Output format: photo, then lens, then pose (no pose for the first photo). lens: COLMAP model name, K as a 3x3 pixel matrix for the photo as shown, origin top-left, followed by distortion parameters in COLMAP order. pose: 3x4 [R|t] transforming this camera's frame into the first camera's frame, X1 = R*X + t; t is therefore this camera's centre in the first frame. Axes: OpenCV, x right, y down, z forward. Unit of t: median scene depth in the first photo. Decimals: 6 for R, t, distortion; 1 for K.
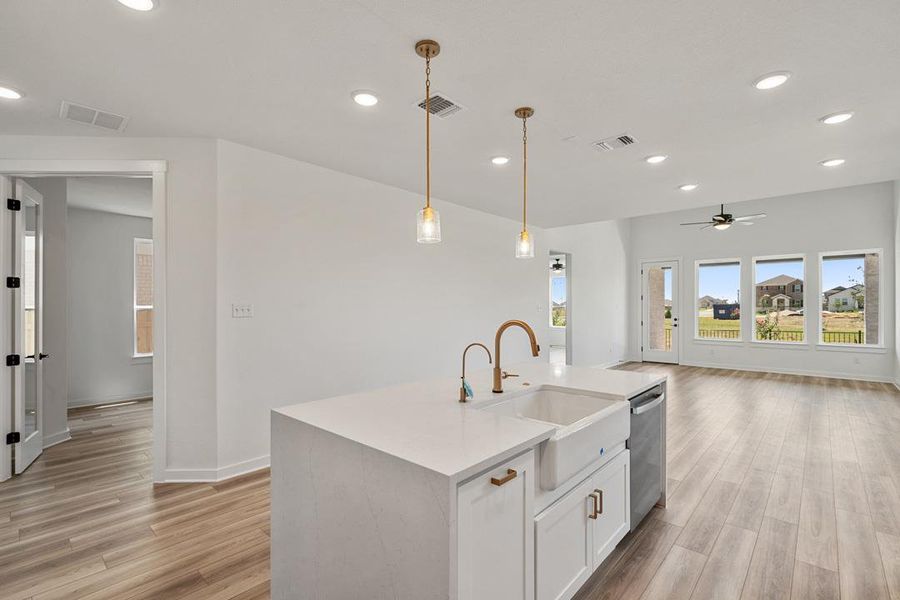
lens RADIAL K [[409.3, 0, 451.4], [0, 409.3, 304.4], [0, 0, 1]] dist [0.000042, -0.004929]
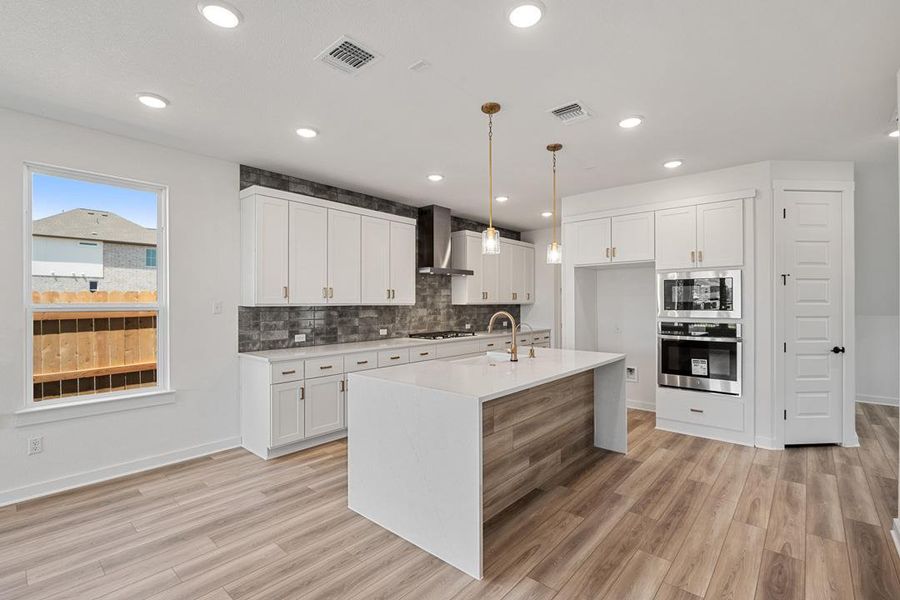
lens RADIAL K [[409.3, 0, 455.6], [0, 409.3, 298.9], [0, 0, 1]] dist [0.000042, -0.004929]
pose [[-0.999601, 0.002681, -0.028125, 0.101552], [0.003038, 0.999916, -0.012634, 0.003145], [0.028089, -0.012715, -0.999525, 0.690184]]
